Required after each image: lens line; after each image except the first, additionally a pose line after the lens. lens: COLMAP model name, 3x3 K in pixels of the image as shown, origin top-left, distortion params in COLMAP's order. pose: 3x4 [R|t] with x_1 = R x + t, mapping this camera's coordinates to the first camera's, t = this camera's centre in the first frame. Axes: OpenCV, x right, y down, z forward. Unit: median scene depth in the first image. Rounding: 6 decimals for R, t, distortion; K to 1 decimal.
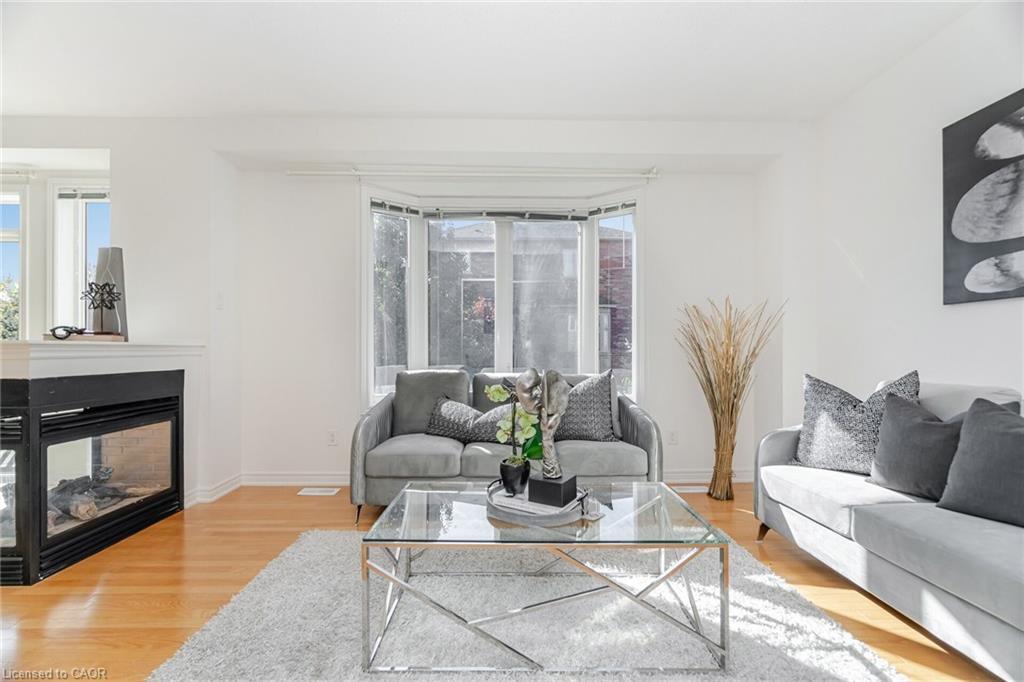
lens RADIAL K [[415.9, 0, 506.8], [0, 415.9, 347.6], [0, 0, 1]] dist [0.000733, 0.000207]
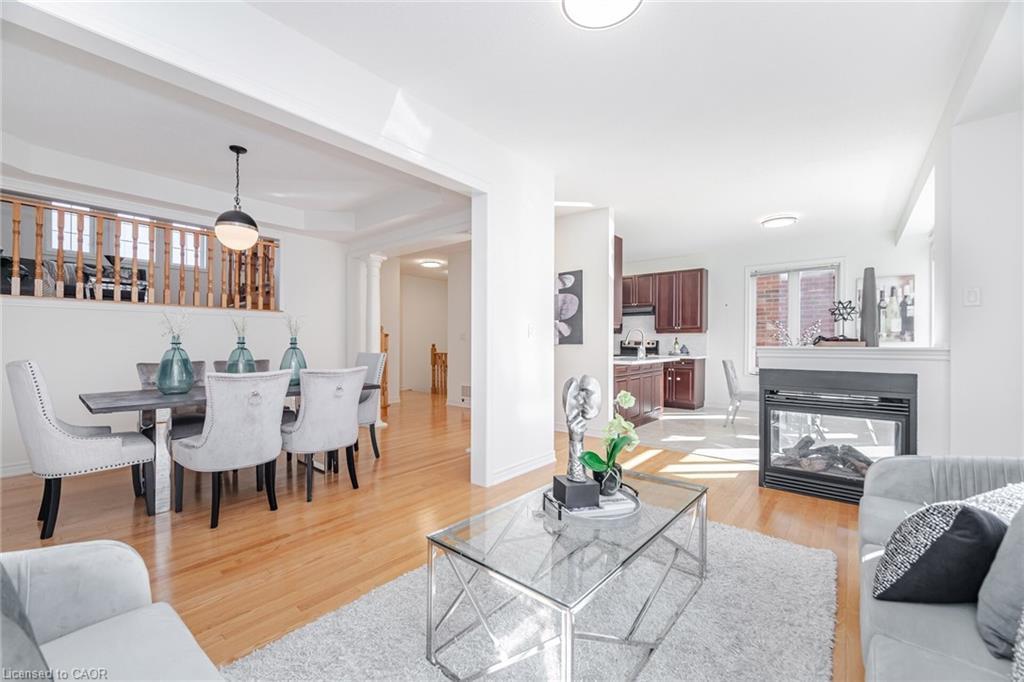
lens RADIAL K [[412.1, 0, 509.5], [0, 412.1, 342.9], [0, 0, 1]] dist [-0.000523, -0.000341]
pose [[-0.655946, -0.002996, -0.754802, 0.765702], [0.000745, 0.999989, -0.004616, -0.021805], [0.754808, -0.003590, -0.655936, 1.205566]]
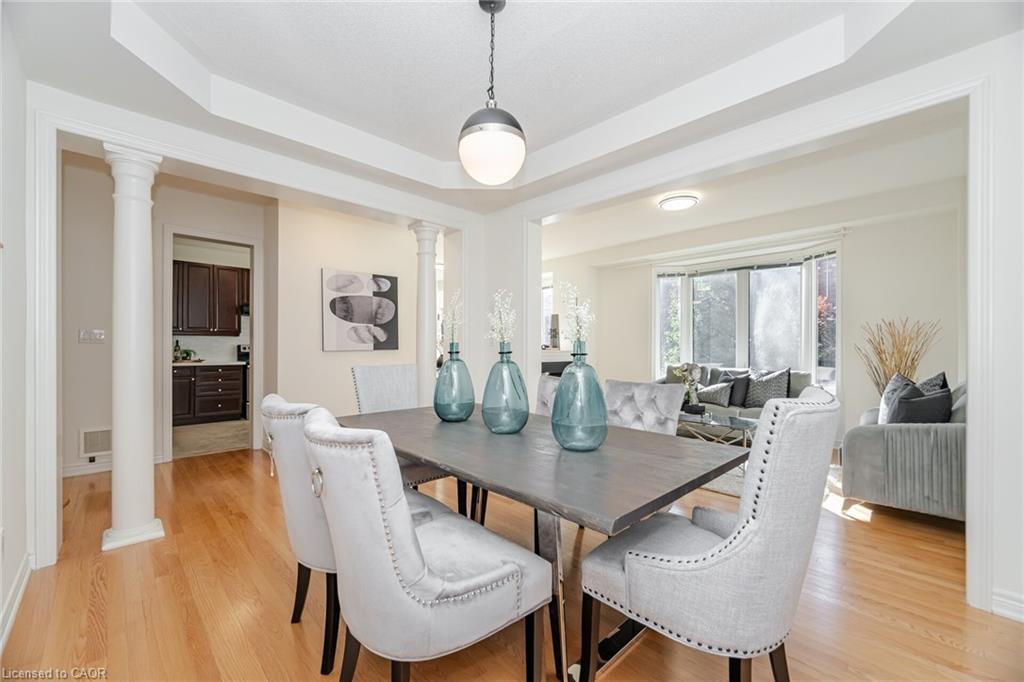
lens RADIAL K [[415.9, 0, 506.8], [0, 415.9, 347.6], [0, 0, 1]] dist [0.000733, 0.000207]
pose [[0.681676, 0.000574, -0.731654, 0.934377], [0.001794, 0.999995, 0.002456, -0.042655], [0.731652, -0.002987, 0.681672, -1.241510]]
